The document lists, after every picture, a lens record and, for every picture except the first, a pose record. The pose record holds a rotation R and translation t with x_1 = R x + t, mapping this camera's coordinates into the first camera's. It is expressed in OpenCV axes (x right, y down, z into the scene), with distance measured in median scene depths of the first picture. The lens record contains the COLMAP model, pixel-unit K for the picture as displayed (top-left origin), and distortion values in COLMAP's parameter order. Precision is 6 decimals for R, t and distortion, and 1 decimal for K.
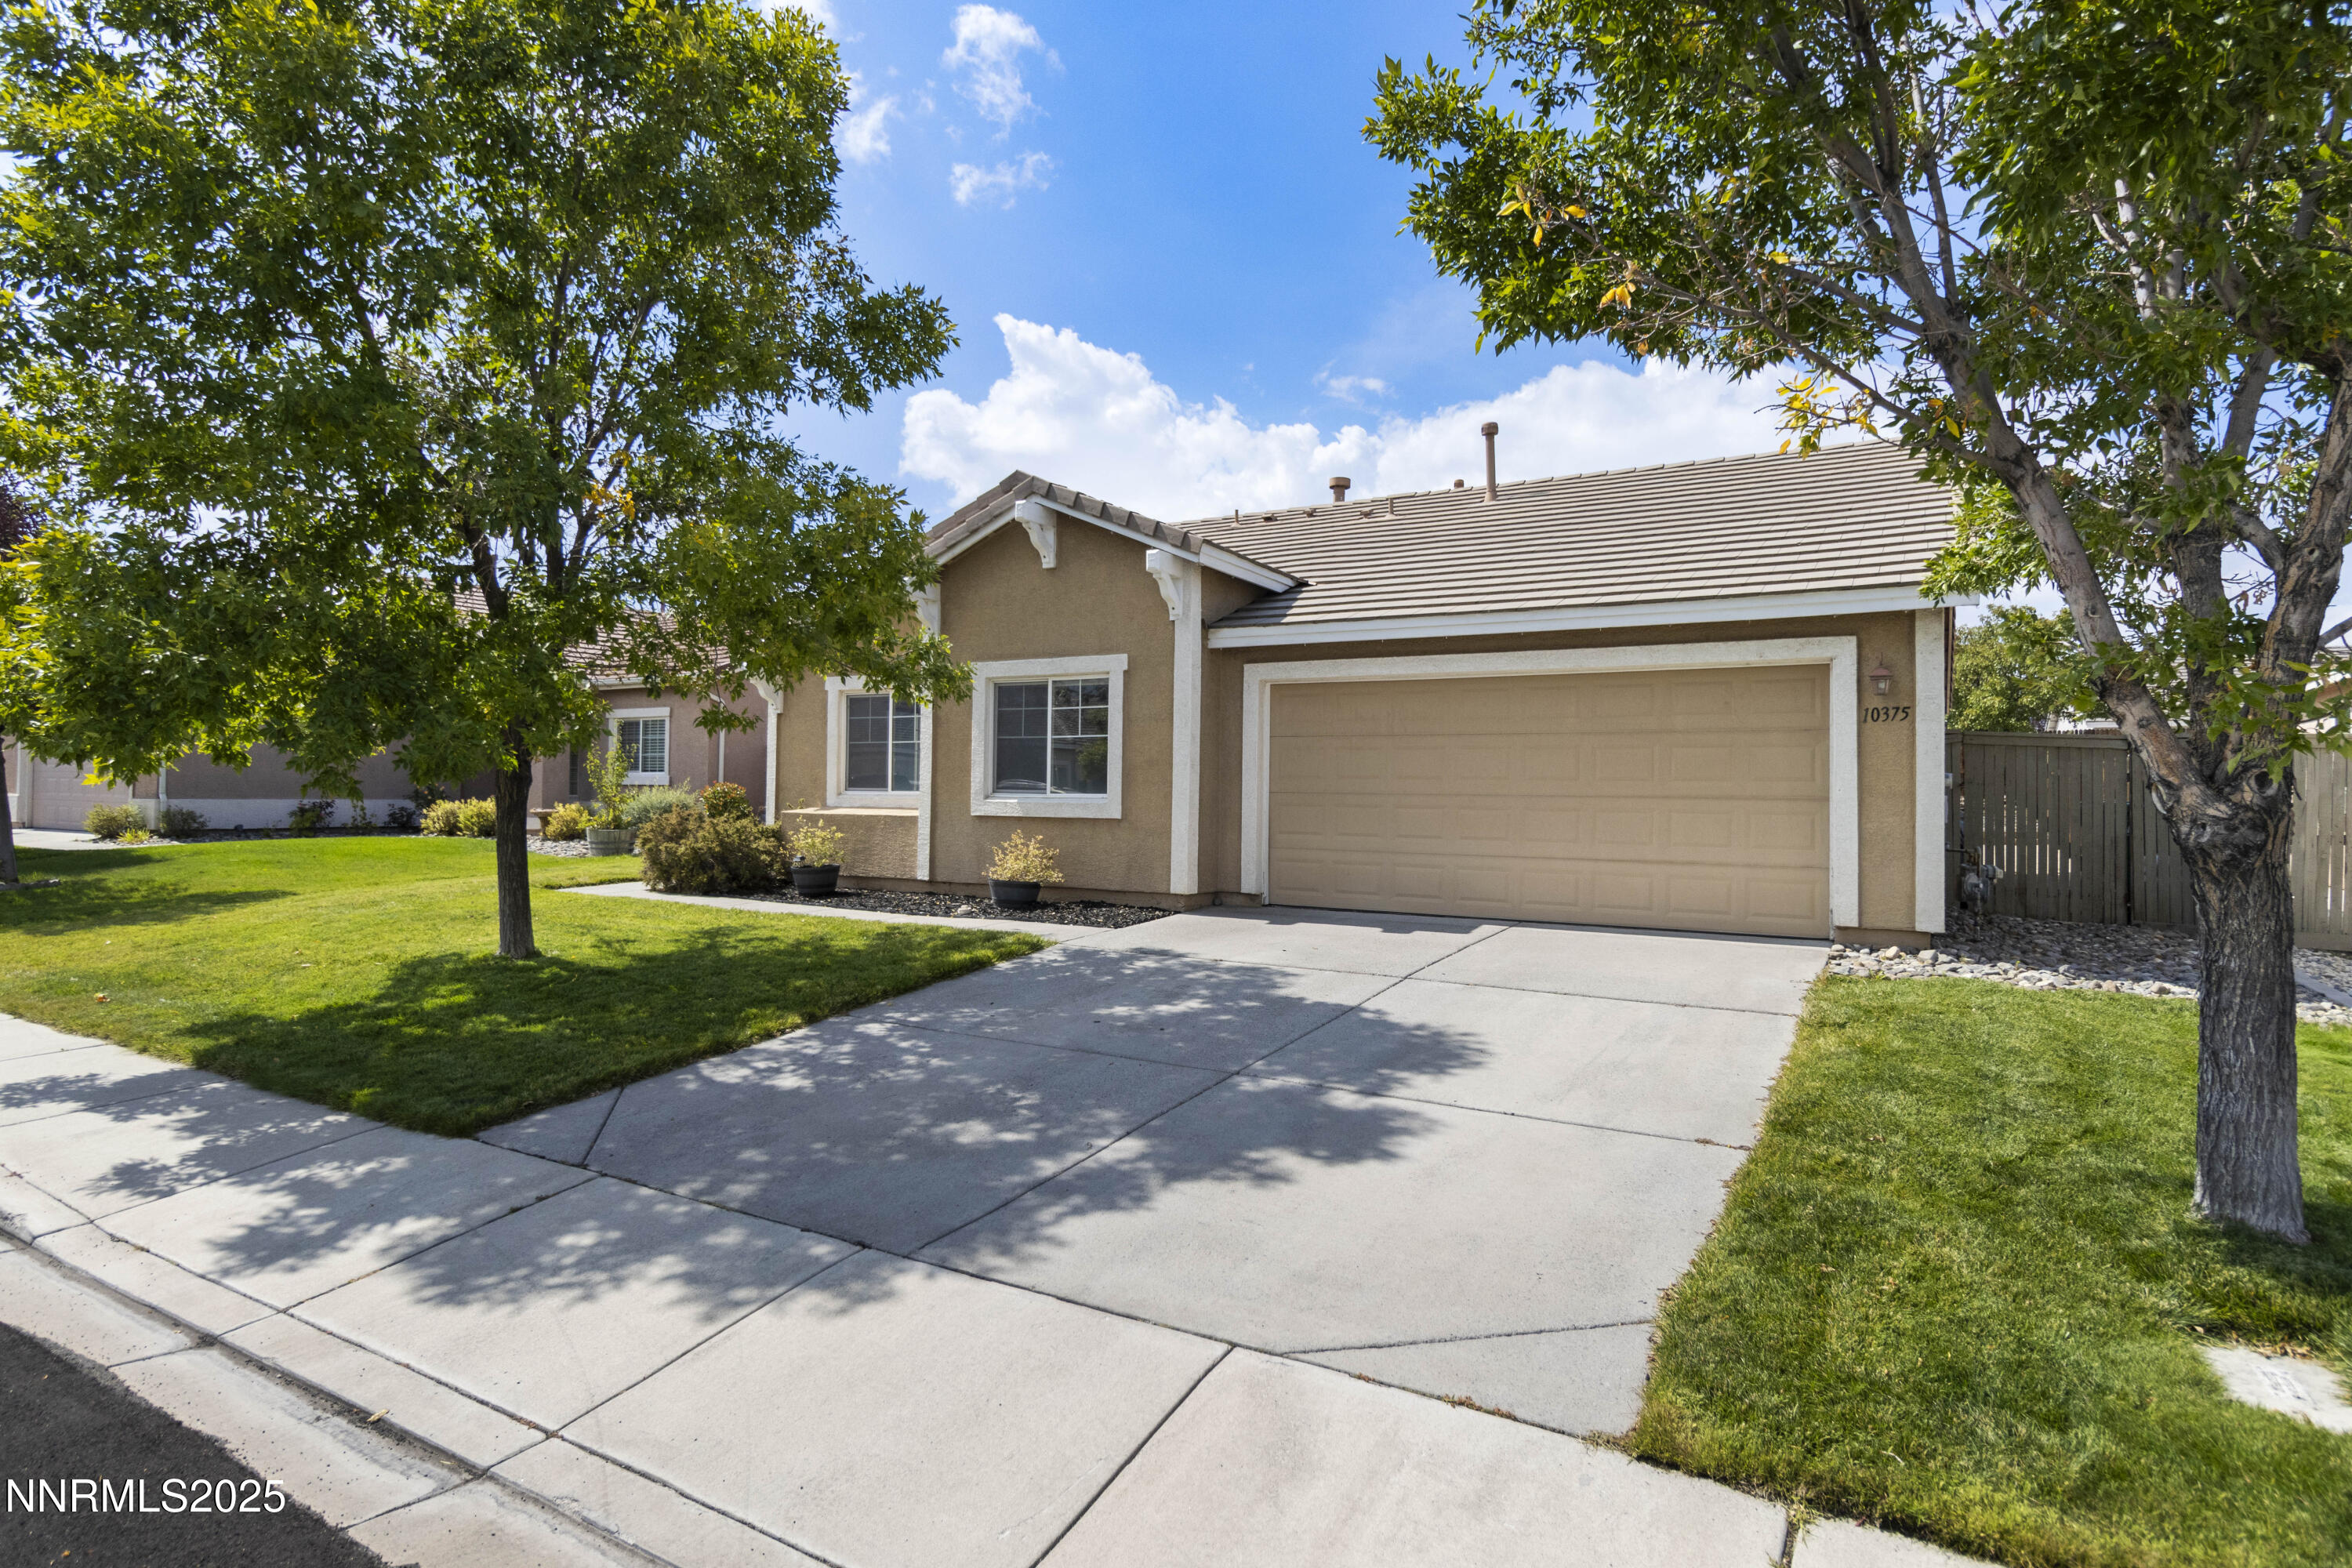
lens RADIAL K [[1271.0, 0, 1186.8], [0, 1271.0, 753.4], [0, 0, 1]] dist [-0.005621, -0.001021]
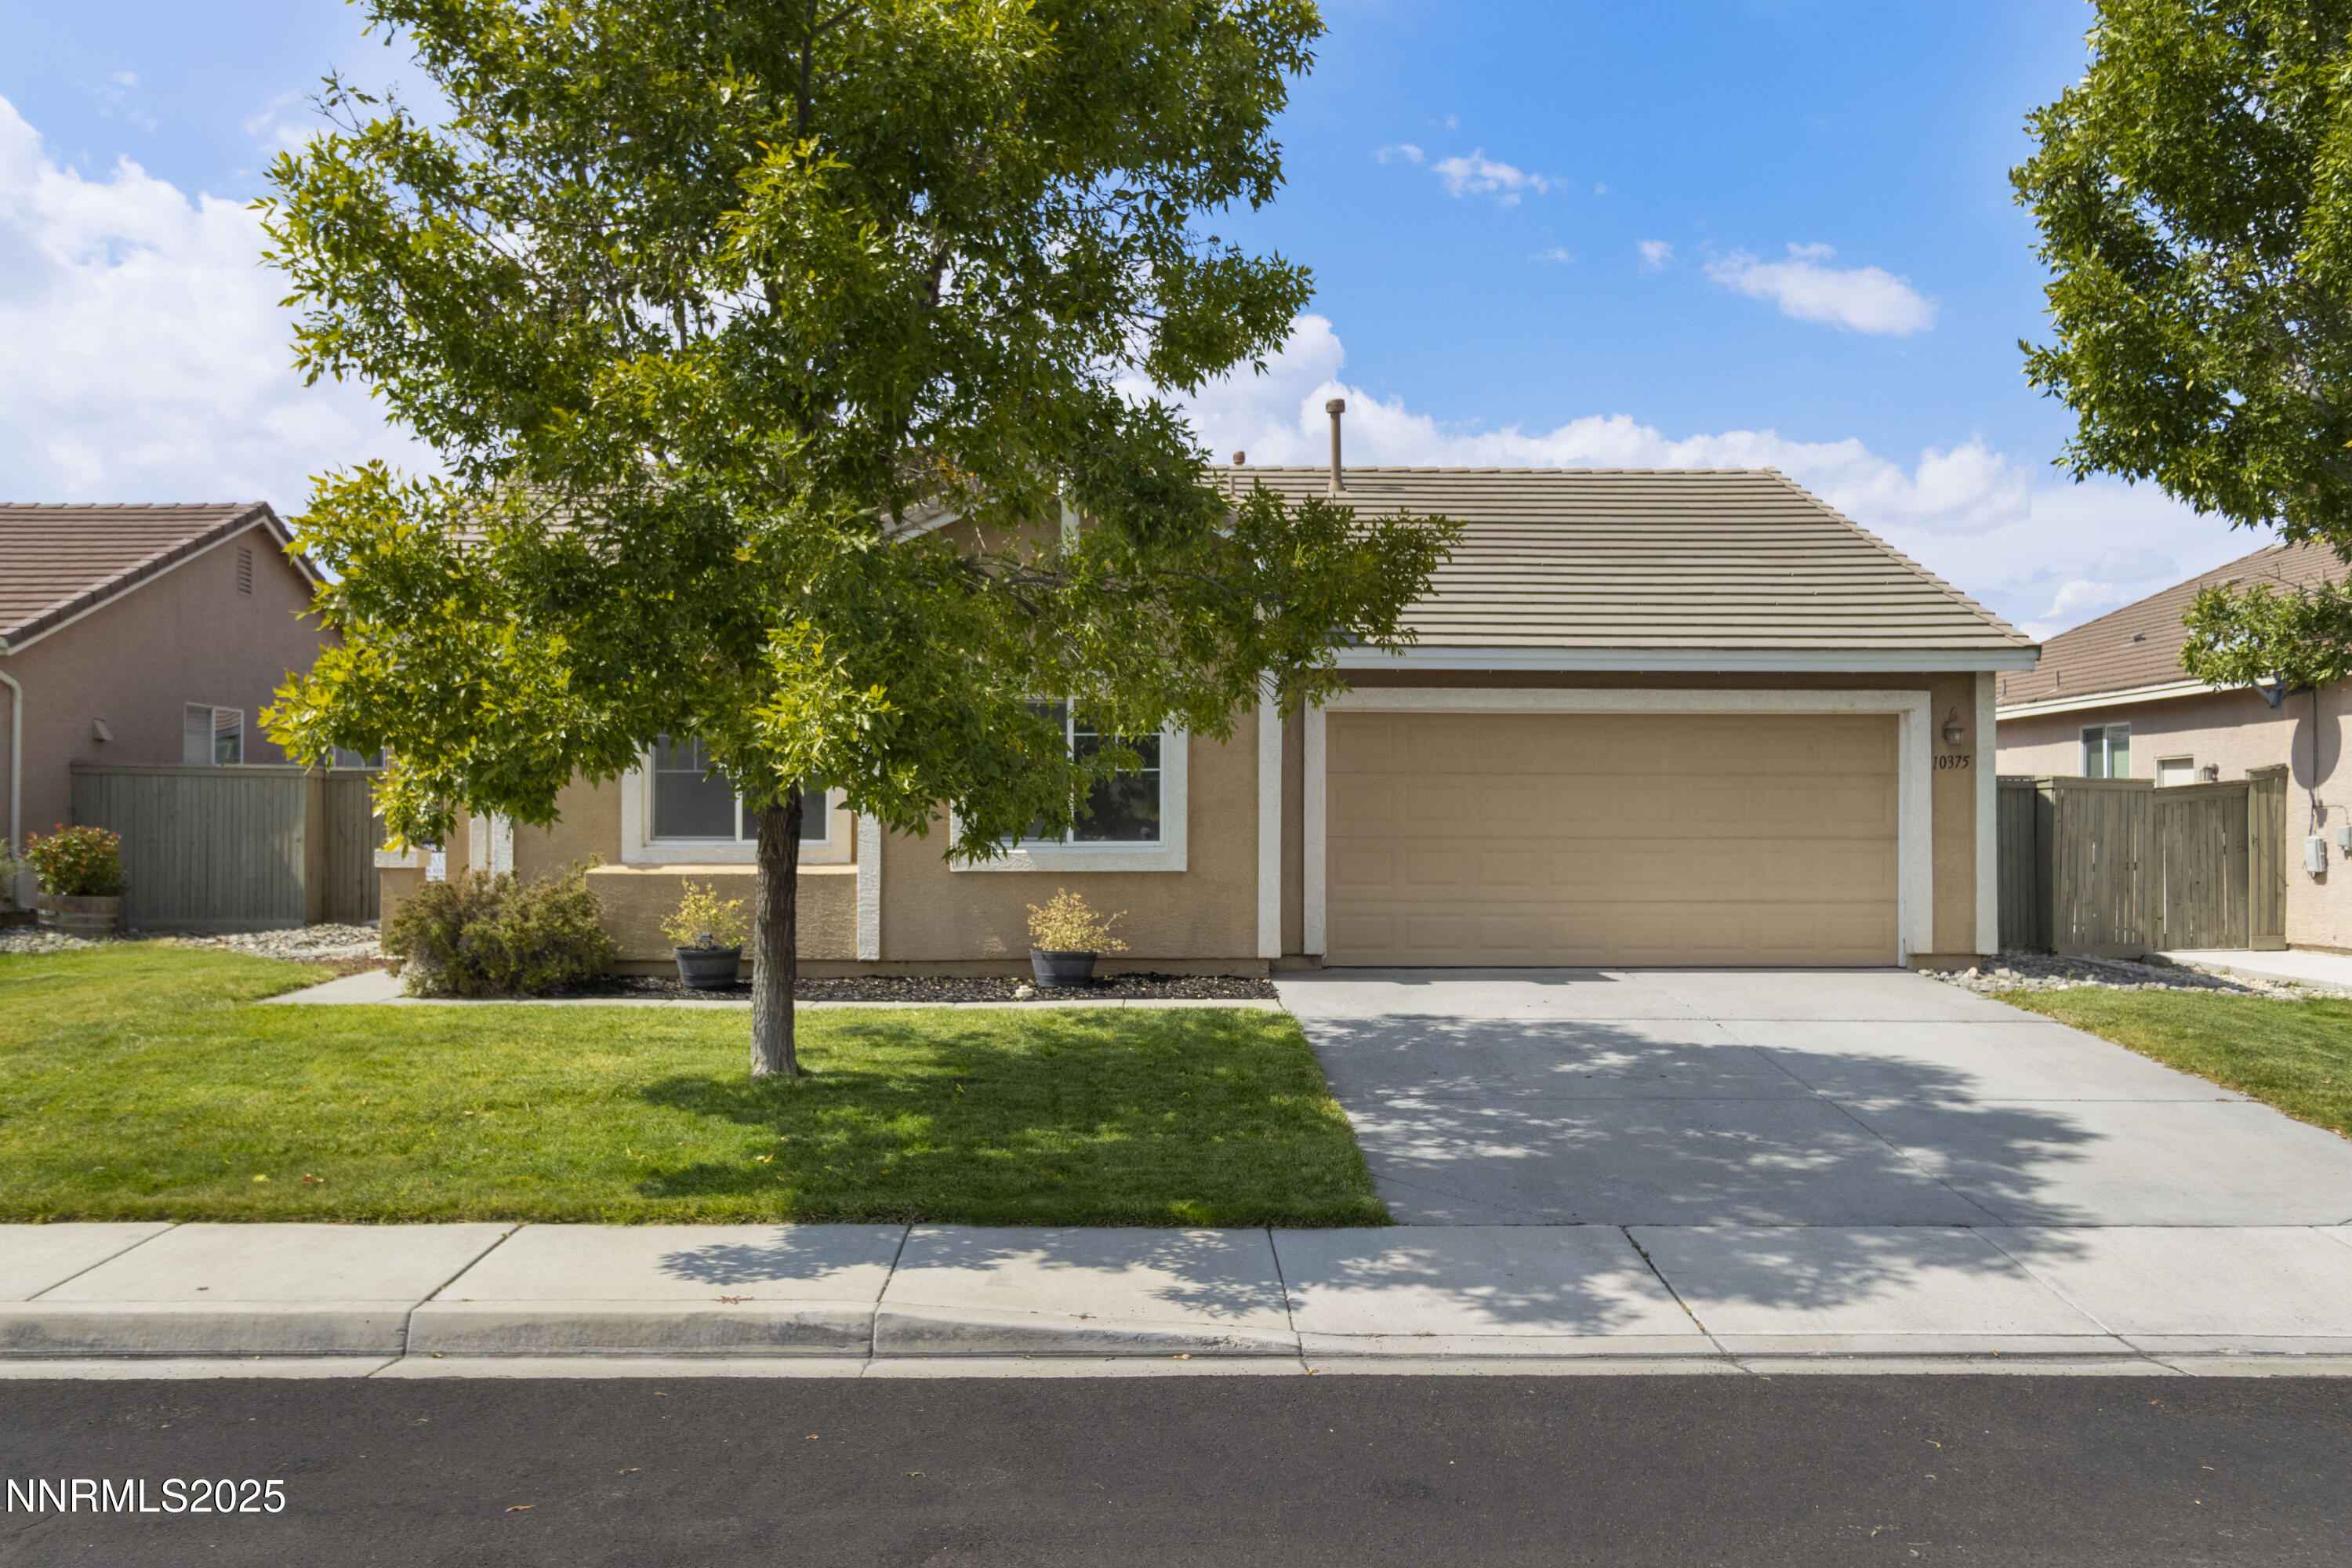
lens RADIAL K [[2013.7, 0, 1176.0], [0, 2013.7, 784.0], [0, 0, 1]] dist [-0.001974, -0.000083]
pose [[0.839235, 0.002606, 0.543763, -0.828805], [-0.007650, 0.999946, 0.007015, -0.015528], [-0.543716, -0.010047, 0.839209, -0.100897]]
